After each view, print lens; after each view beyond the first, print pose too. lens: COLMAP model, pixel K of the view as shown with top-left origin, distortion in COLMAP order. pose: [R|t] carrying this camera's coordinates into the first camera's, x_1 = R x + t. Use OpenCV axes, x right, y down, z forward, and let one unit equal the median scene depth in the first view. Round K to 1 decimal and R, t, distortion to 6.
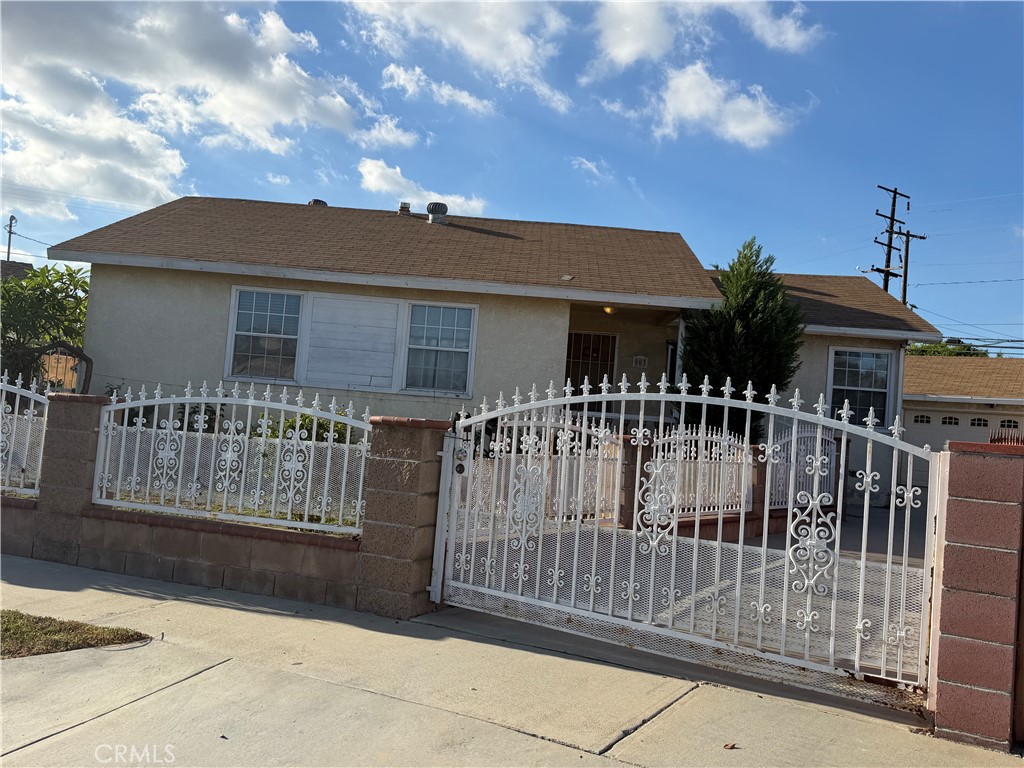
lens RADIAL K [[895.8, 0, 508.2], [0, 895.8, 380.5], [0, 0, 1]] dist [0.187337, -0.326910]
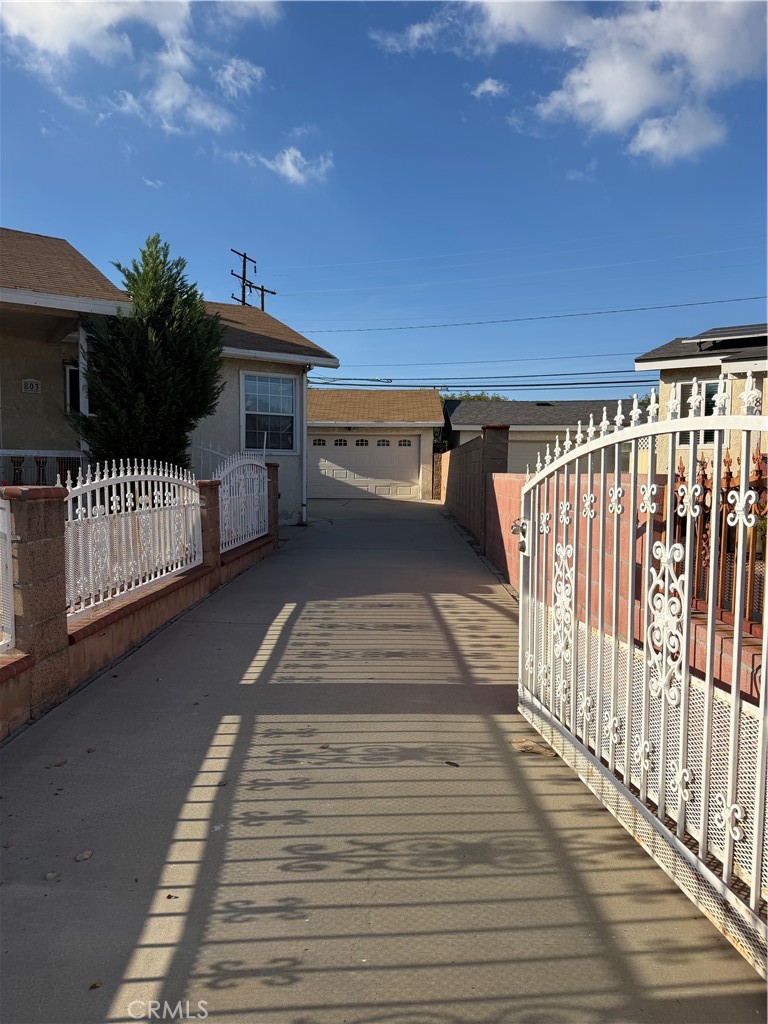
lens RADIAL K [[710.9, 0, 368.0], [0, 710.9, 519.7], [0, 0, 1]] dist [0.138115, -0.163045]
pose [[0.839885, -0.105352, 0.532441, 0.043465], [0.029931, 0.988479, 0.148372, 0.012669], [-0.541938, -0.108679, 0.833362, 0.295819]]
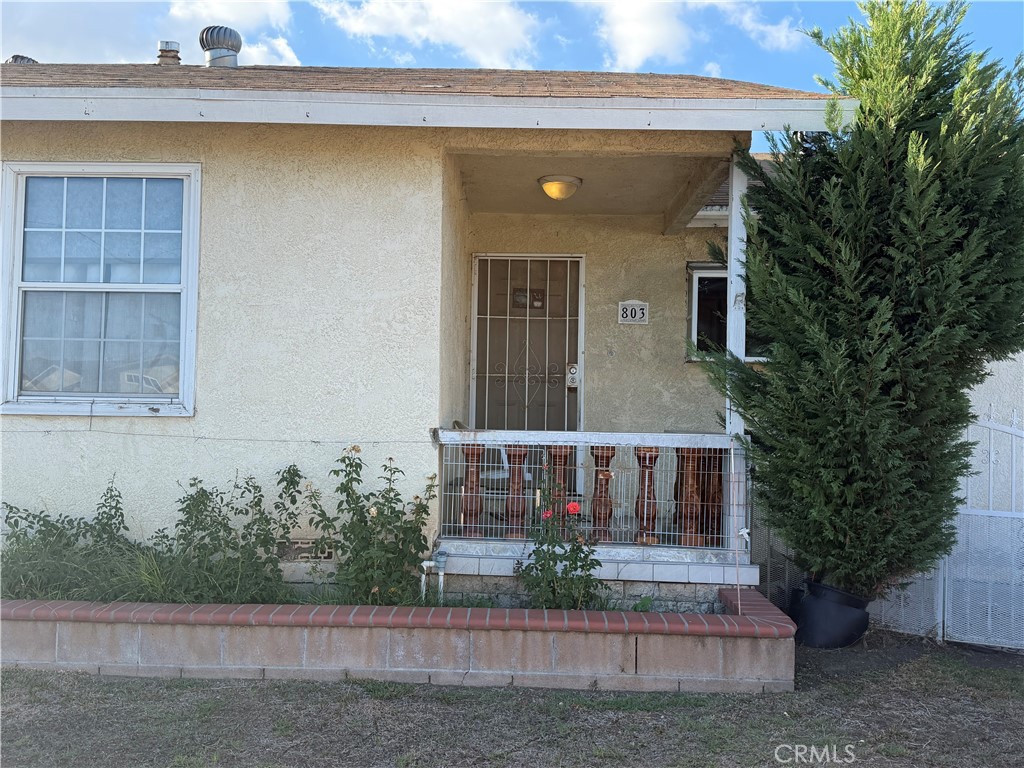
lens RADIAL K [[895.8, 0, 508.2], [0, 895.8, 380.5], [0, 0, 1]] dist [0.187337, -0.326910]
pose [[0.998377, -0.056653, 0.005772, 0.087525], [0.056650, 0.998394, 0.000715, 0.012648], [-0.005804, -0.000387, 0.999983, 0.603381]]
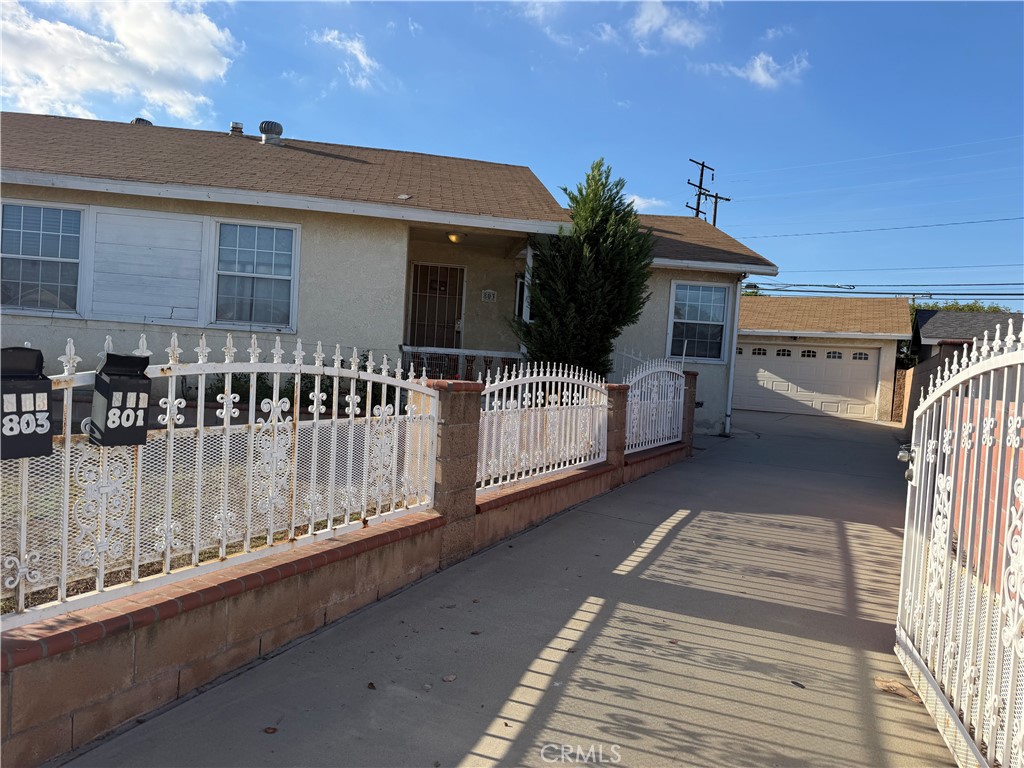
lens RADIAL K [[710.9, 0, 508.7], [0, 710.9, 386.6], [0, 0, 1]] dist [0.138115, -0.163045]
pose [[0.988189, -0.017918, 0.152186, 0.055847], [0.004471, 0.996089, 0.088243, 0.010558], [-0.153172, -0.086520, 0.984405, 0.263502]]
